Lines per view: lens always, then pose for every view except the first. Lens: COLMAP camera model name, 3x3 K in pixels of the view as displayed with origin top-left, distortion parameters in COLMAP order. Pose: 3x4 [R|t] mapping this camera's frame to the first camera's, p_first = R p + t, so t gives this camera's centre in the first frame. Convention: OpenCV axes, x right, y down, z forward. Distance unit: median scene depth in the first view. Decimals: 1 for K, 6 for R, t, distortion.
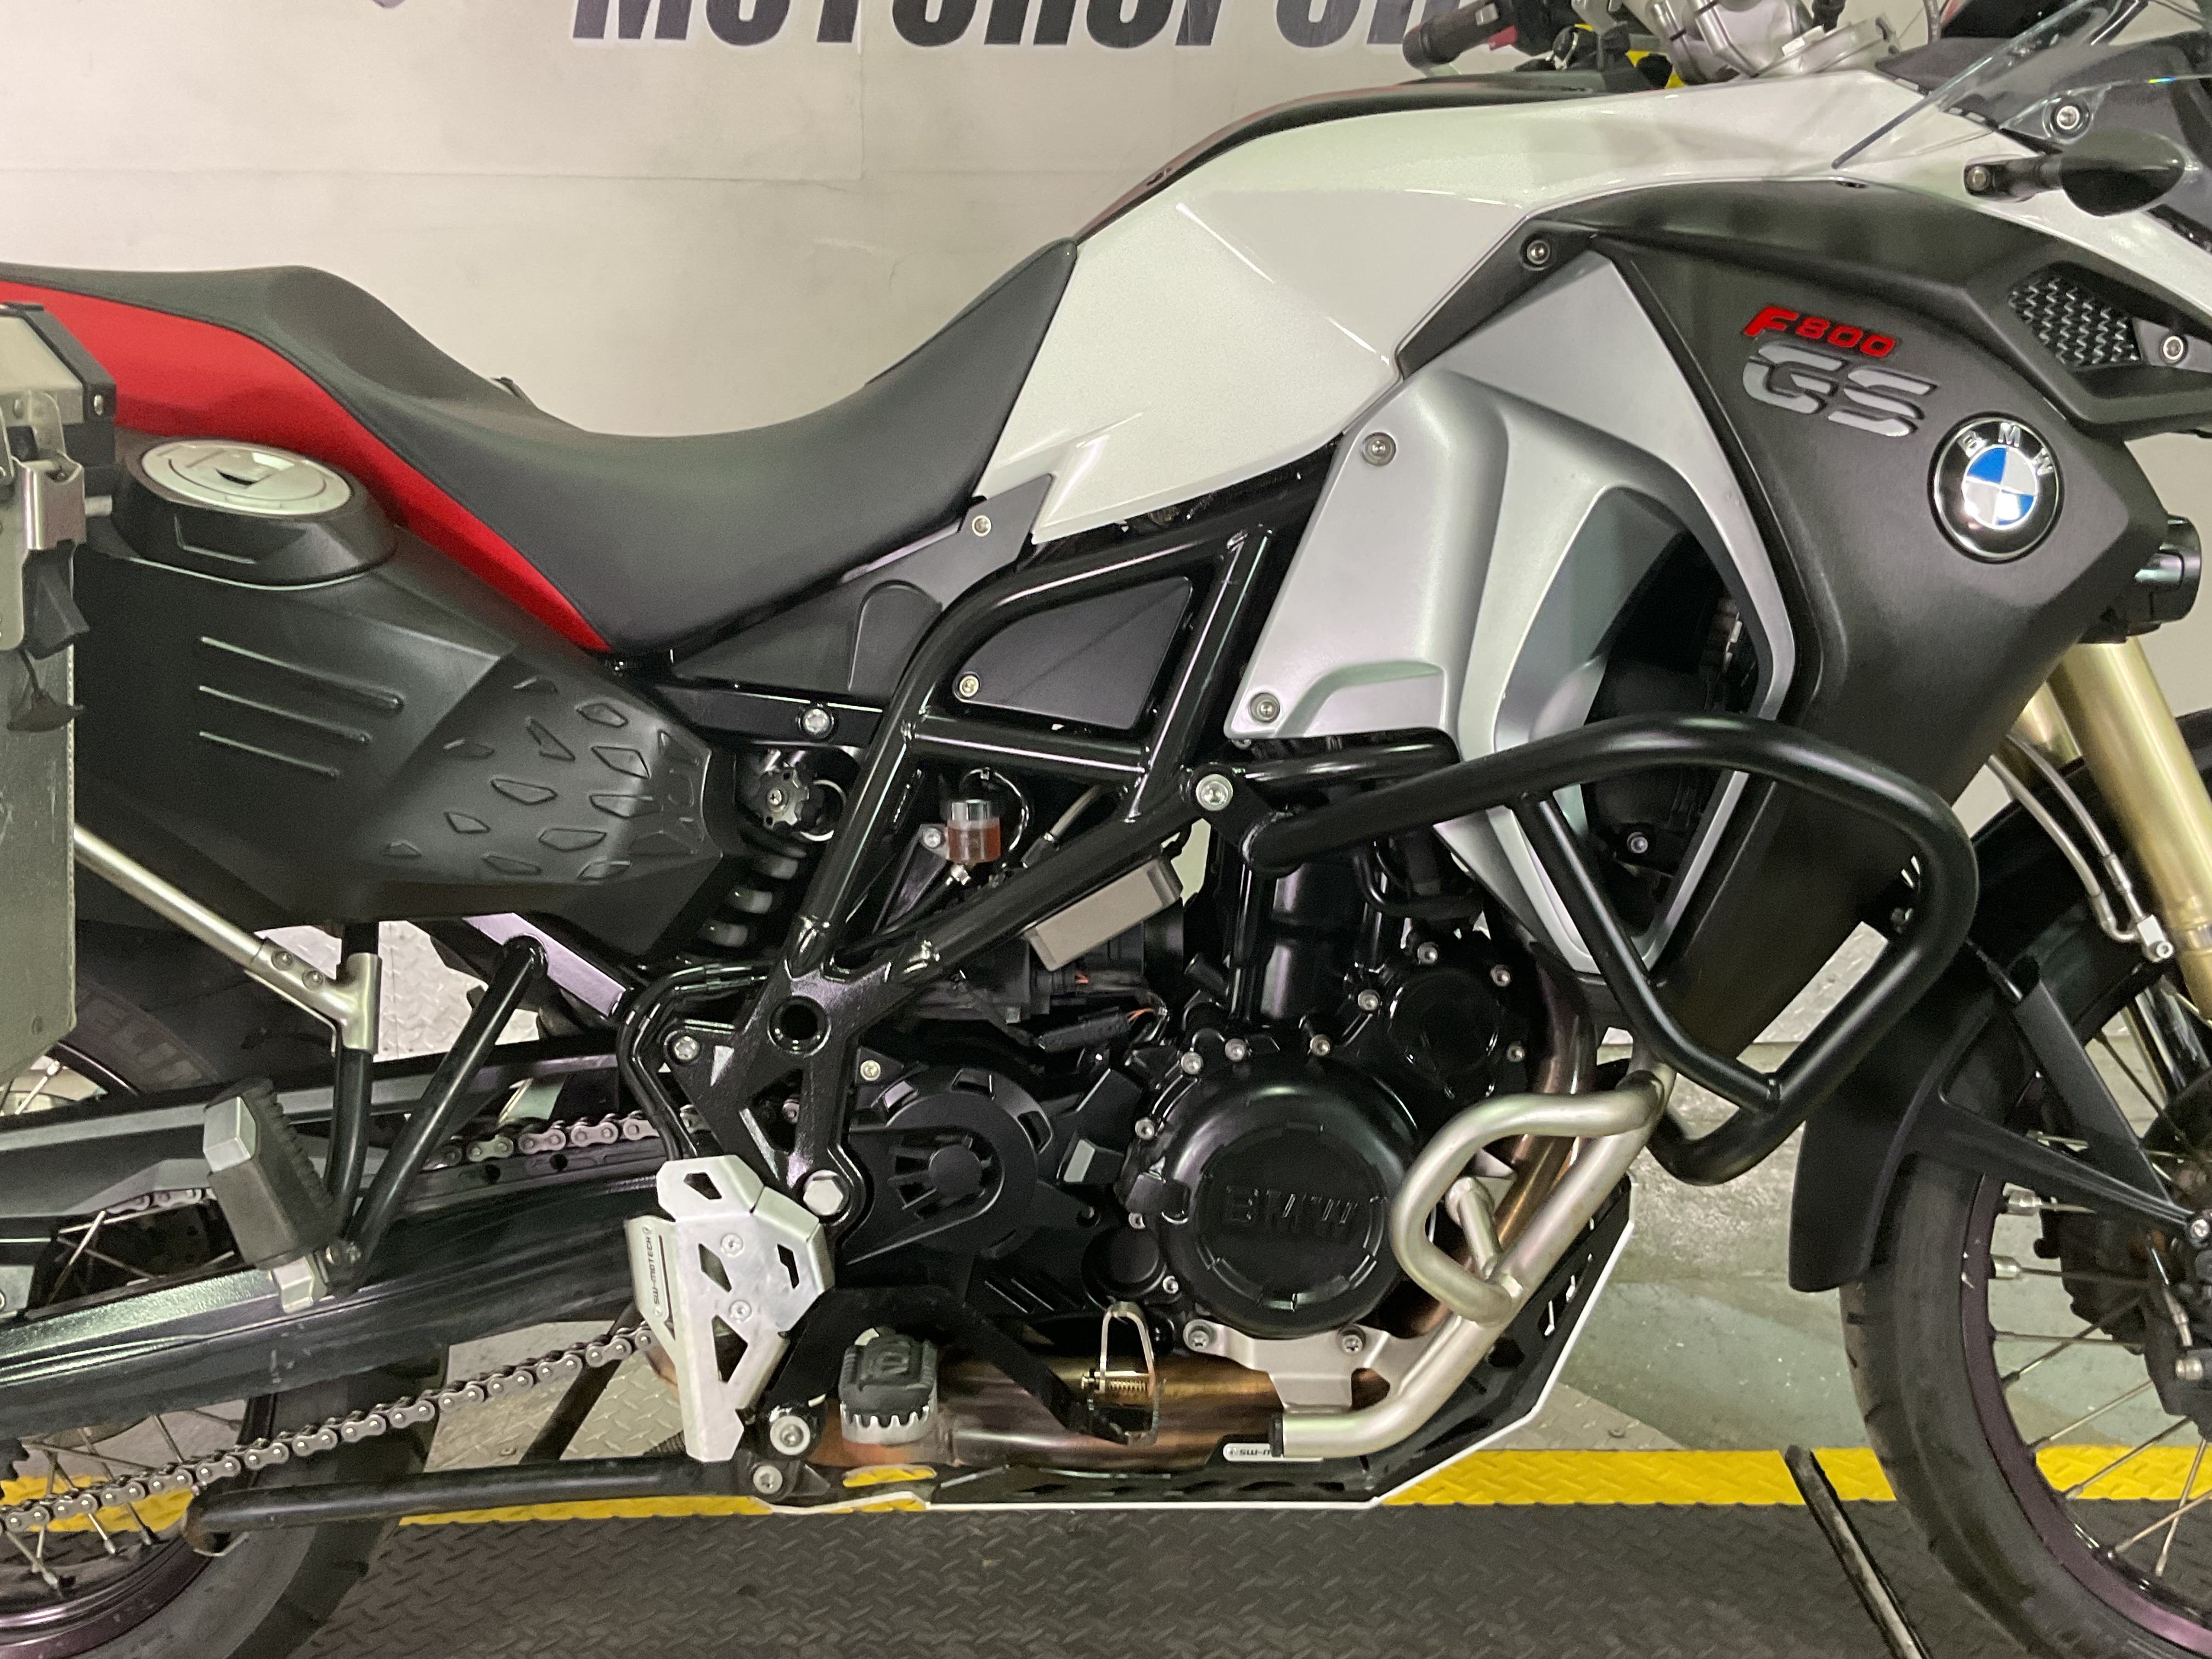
lens RADIAL K [[2323.4, 0, 1119.8], [0, 2323.4, 841.4], [0, 0, 1]] dist [0.042793, 0.000000]
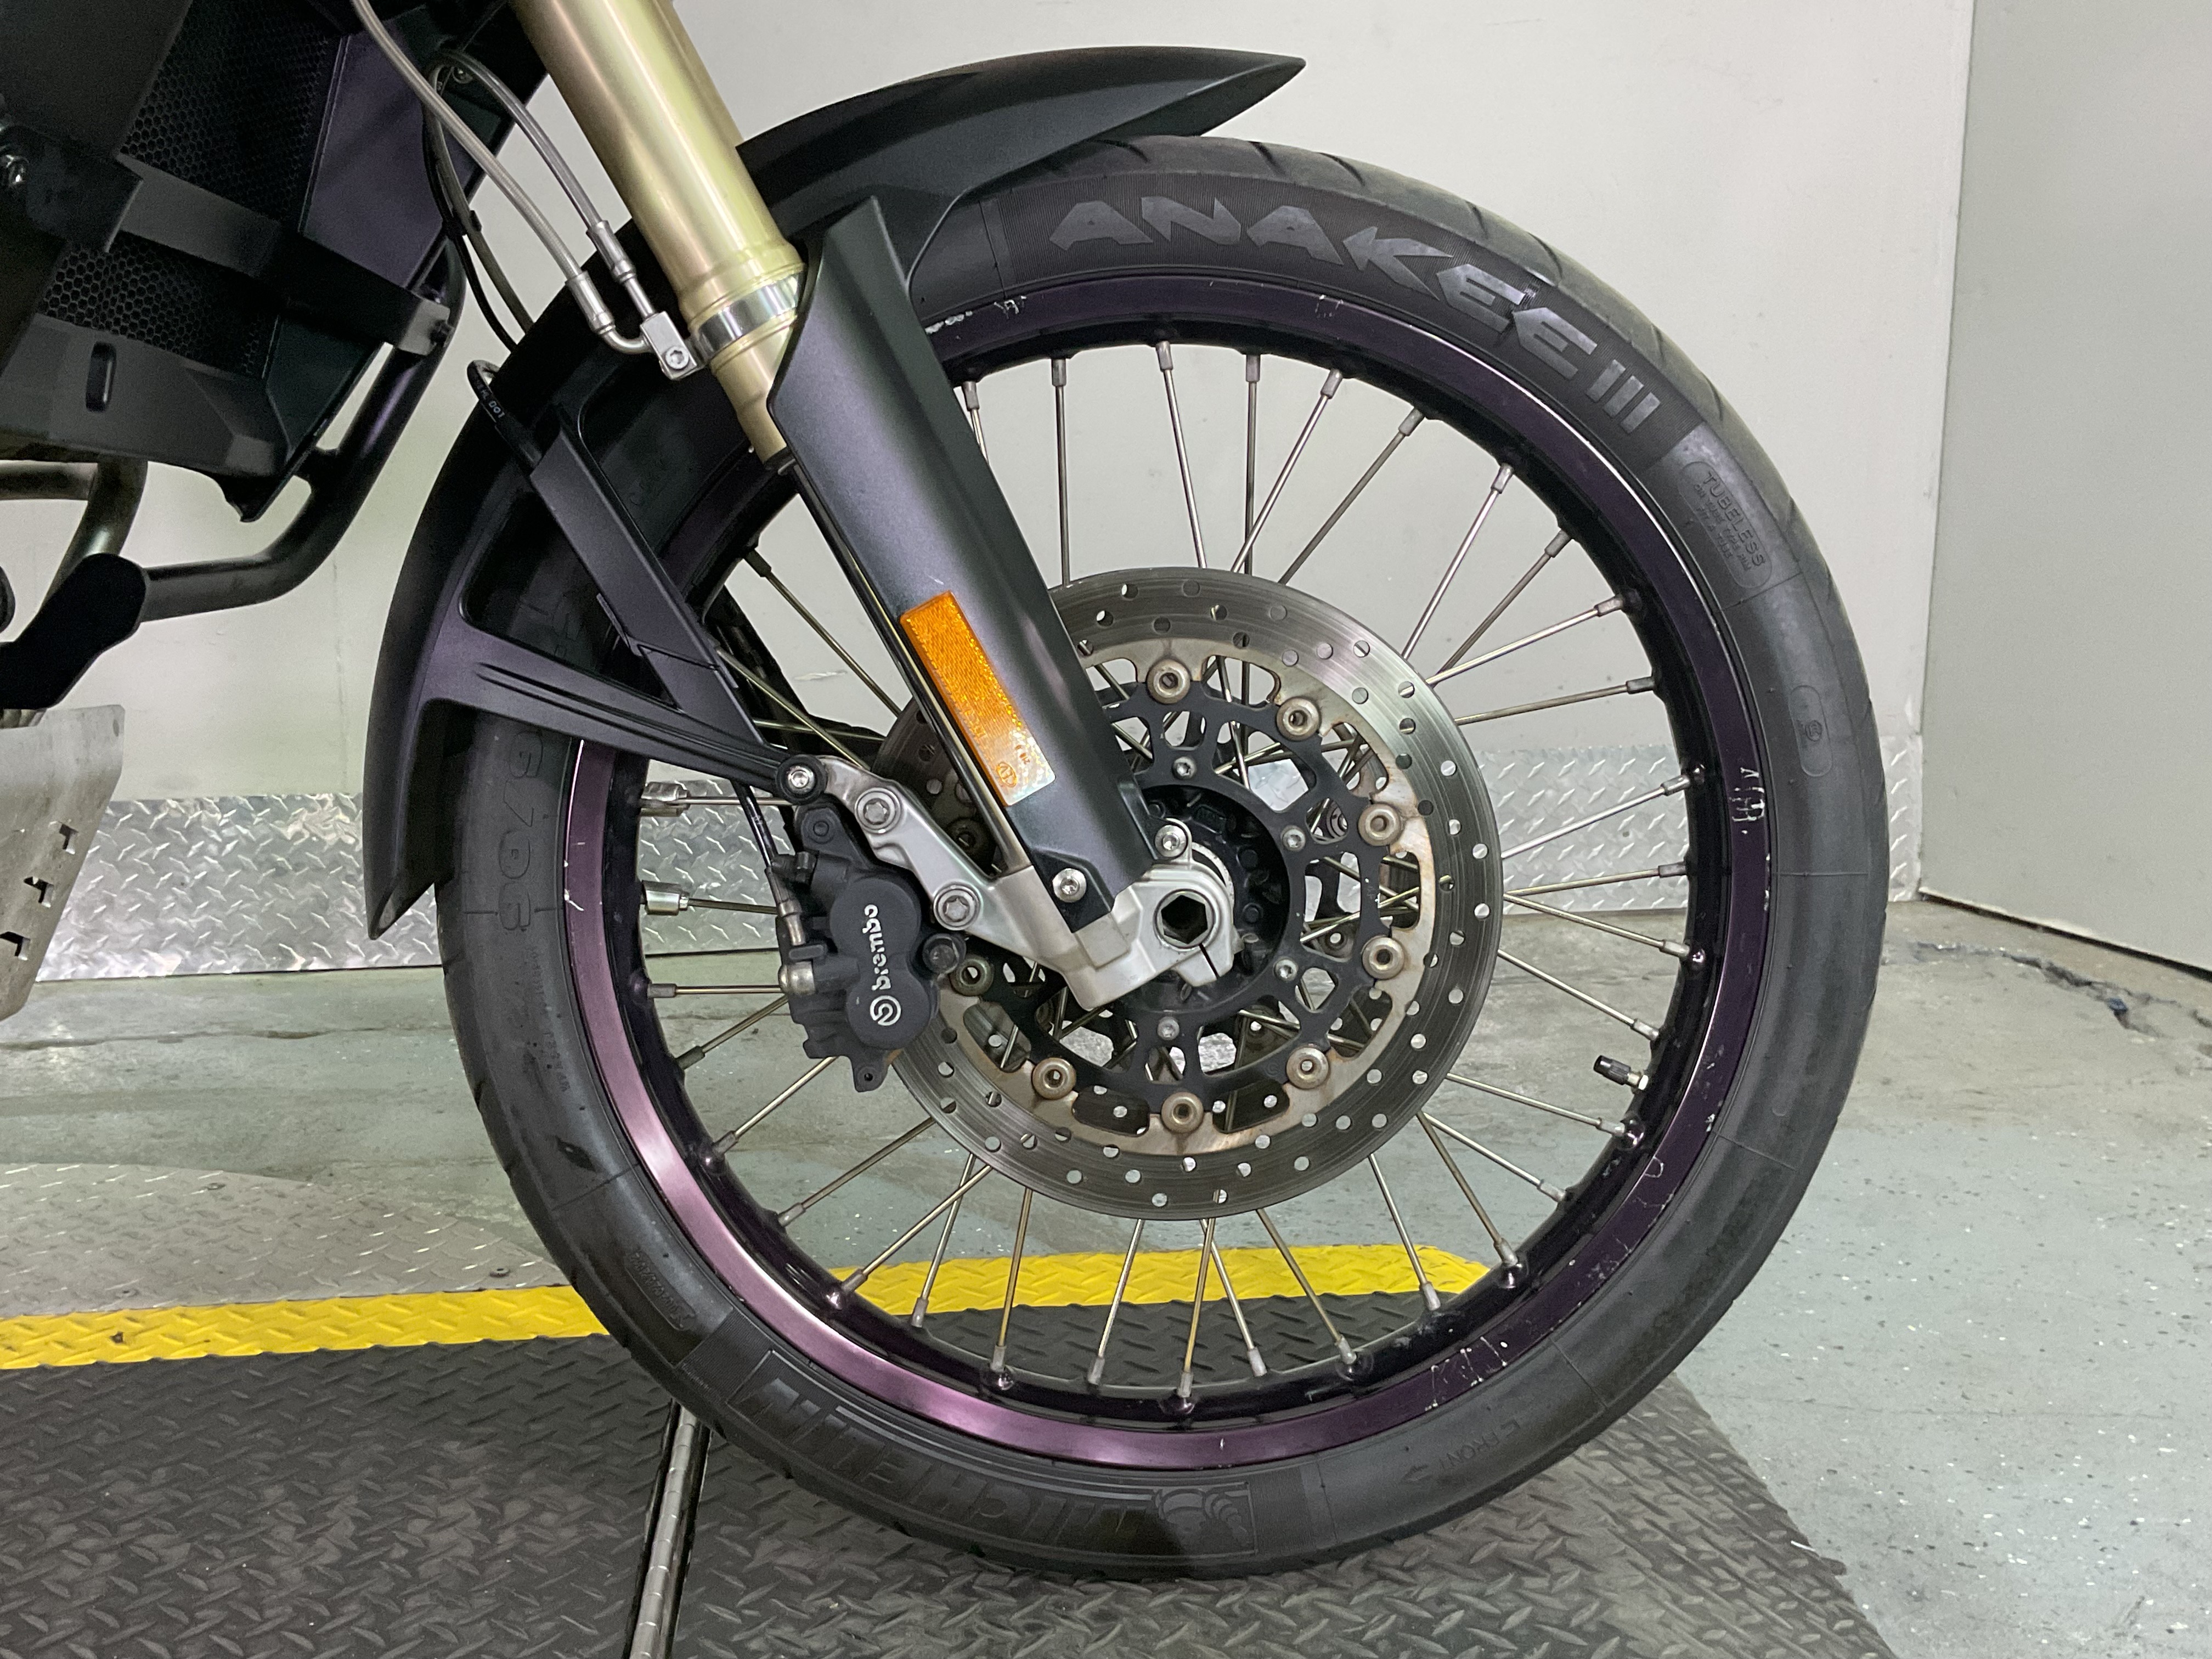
lens RADIAL K [[2298.4, 0, 1166.9], [0, 2298.4, 825.0], [0, 0, 1]] dist [0.111037, 0.000000]
pose [[0.995051, -0.021861, 0.096930, 0.537778], [0.028266, 0.997471, -0.065208, 0.244441], [-0.095259, 0.067625, 0.993153, 0.309142]]
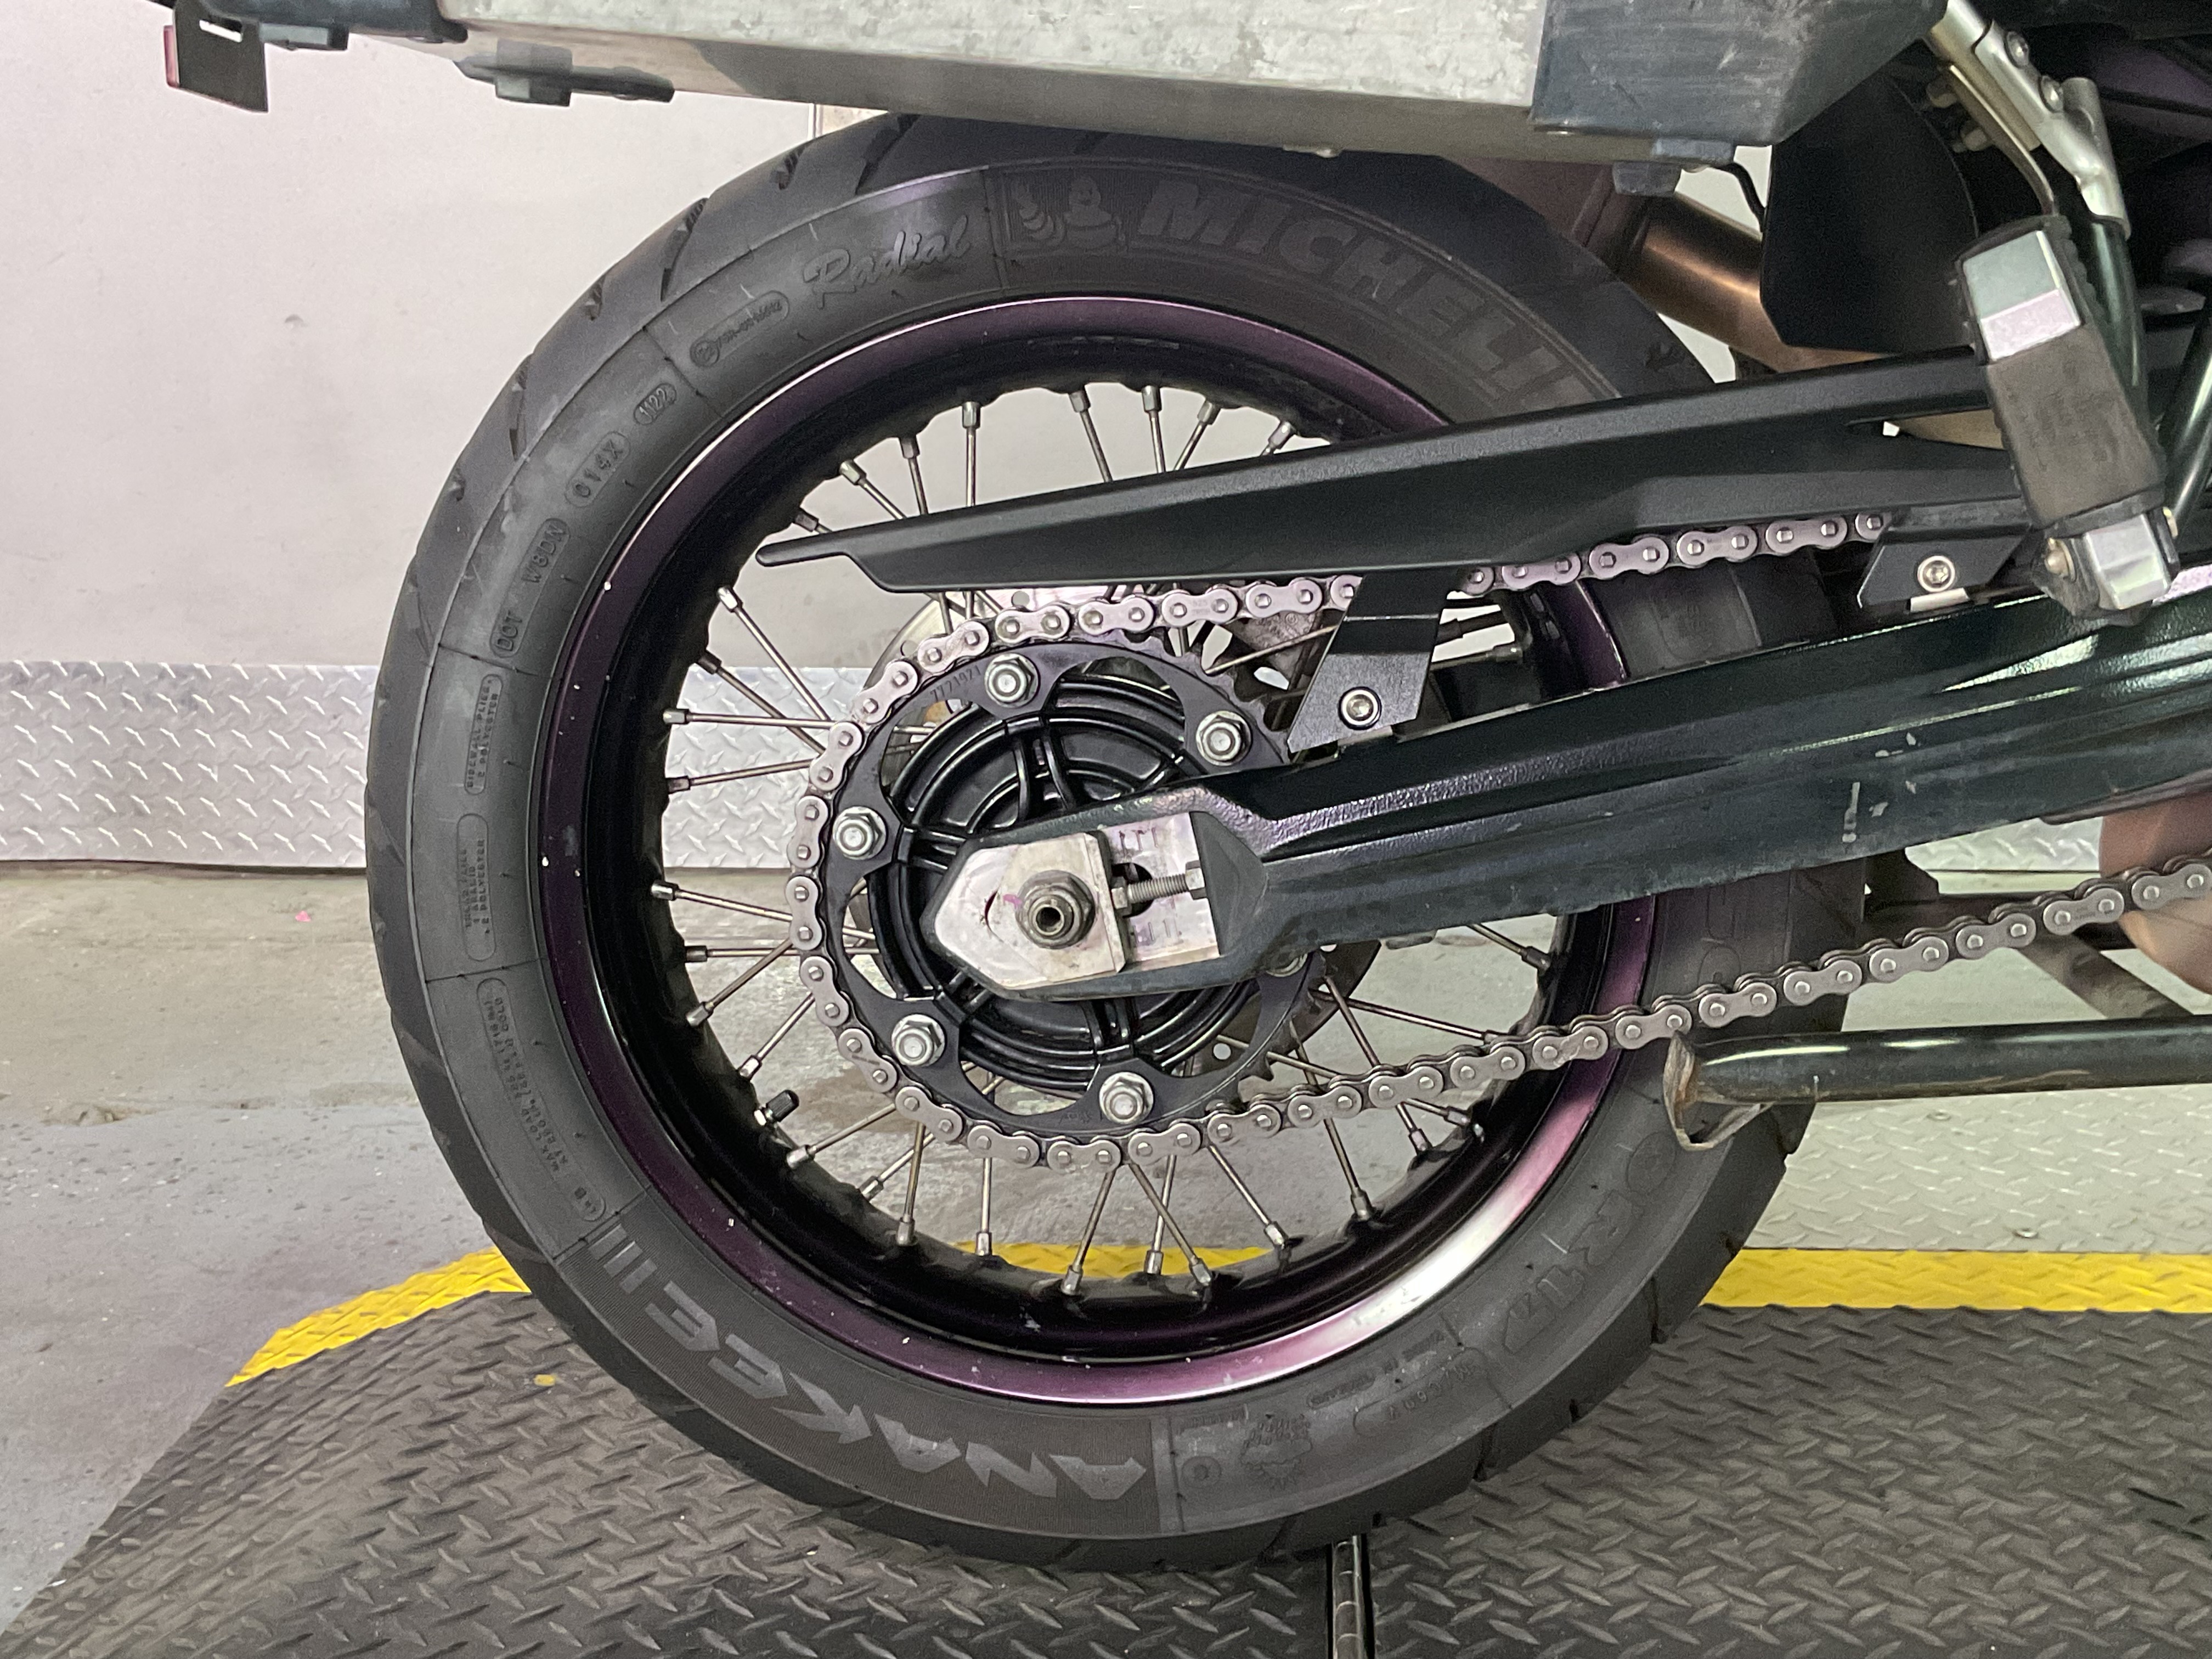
lens RADIAL K [[2833.9, 0, 1105.7], [0, 2833.9, 835.8], [0, 0, 1]] dist [0.102811, 0.000000]
pose [[0.998295, 0.009462, -0.057599, -0.524001], [-0.011228, 0.999474, -0.030424, 0.261796], [0.057280, 0.031019, 0.997876, 0.270492]]
